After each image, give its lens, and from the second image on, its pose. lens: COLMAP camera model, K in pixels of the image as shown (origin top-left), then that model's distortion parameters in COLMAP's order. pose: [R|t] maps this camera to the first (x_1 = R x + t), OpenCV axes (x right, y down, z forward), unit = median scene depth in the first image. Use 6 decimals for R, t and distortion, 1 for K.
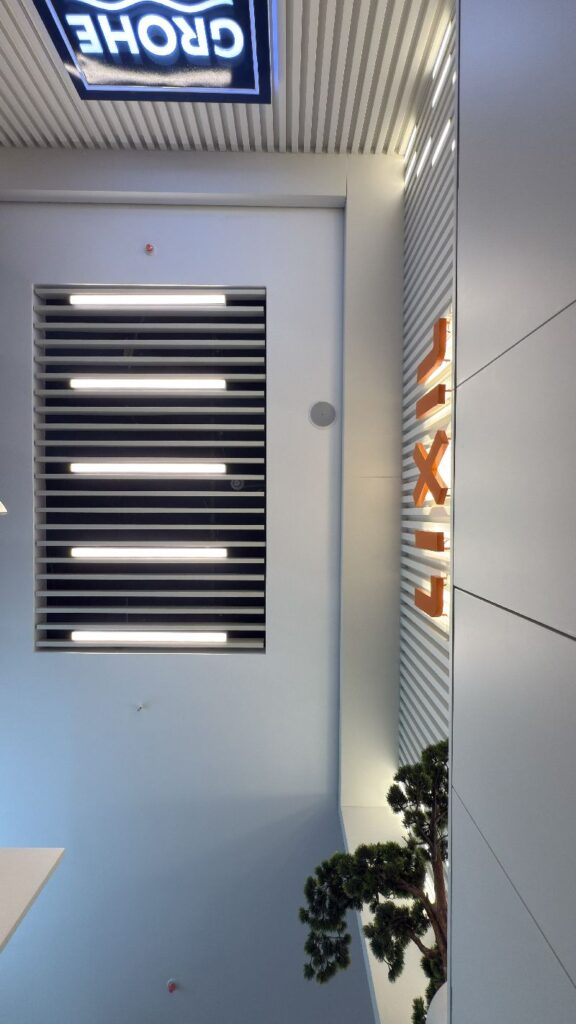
lens RADIAL K [[421.2, 0, 289.6], [0, 421.2, 512.4], [0, 0, 1]] dist [0.001260, 0.000049]
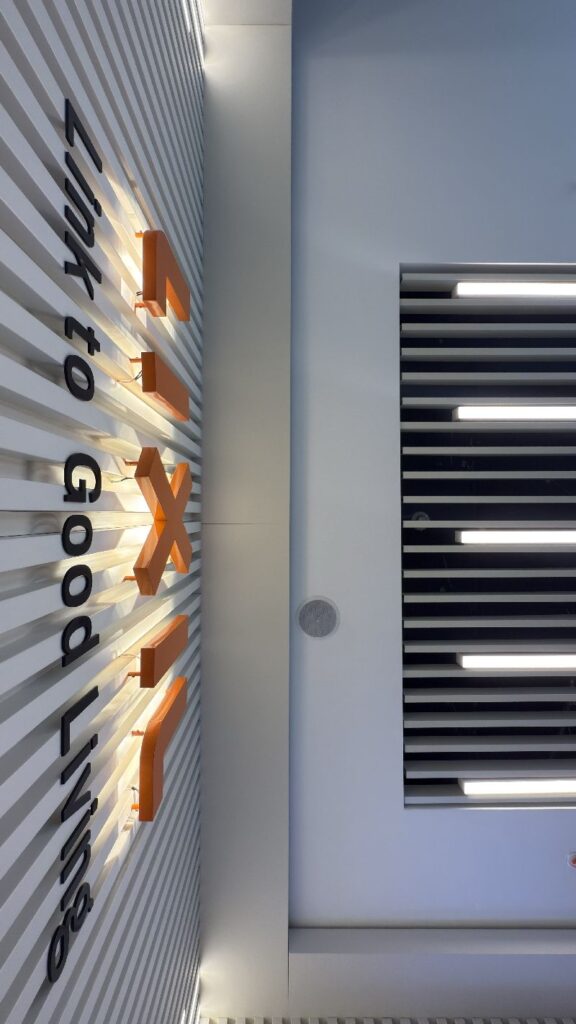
lens RADIAL K [[421.2, 0, 289.3], [0, 421.2, 511.7], [0, 0, 1]] dist [0.001260, 0.000049]
pose [[-0.999960, 0.008281, -0.003491, 0.126113], [-0.008300, -0.999951, 0.005408, -0.065706], [-0.003446, 0.005436, 0.999979, 0.325706]]
